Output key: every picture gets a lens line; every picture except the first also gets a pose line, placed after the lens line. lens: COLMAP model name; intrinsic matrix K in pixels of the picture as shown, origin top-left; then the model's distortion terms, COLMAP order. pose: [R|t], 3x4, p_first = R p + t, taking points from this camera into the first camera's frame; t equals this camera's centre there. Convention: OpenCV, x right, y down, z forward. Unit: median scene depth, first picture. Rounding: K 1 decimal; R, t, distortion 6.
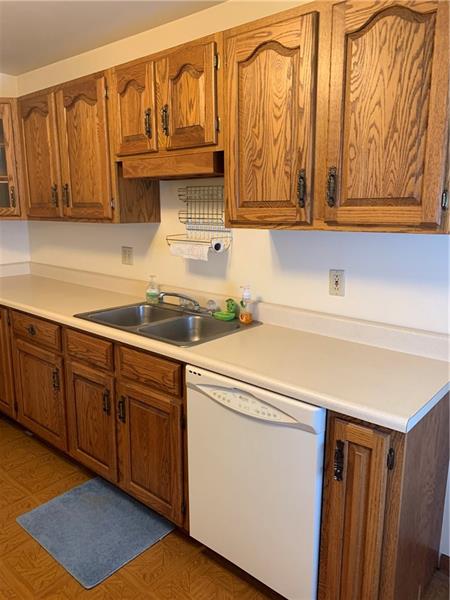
lens RADIAL K [[455.6, 0, 225.6], [0, 455.6, 293.4], [0, 0, 1]] dist [0.004315, -0.025729]
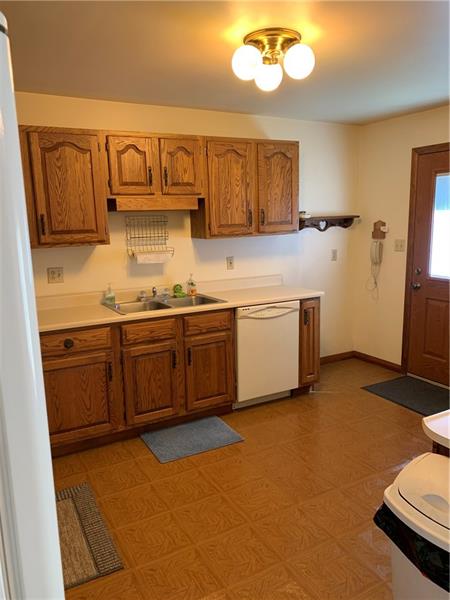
lens RADIAL K [[455.6, 0, 226.4], [0, 455.6, 303.8], [0, 0, 1]] dist [0.004315, -0.025729]
pose [[0.359998, -0.181961, 0.915036, -1.840519], [0.205699, 0.972140, 0.112390, -0.087992], [-0.909994, 0.147762, 0.387398, 0.274582]]
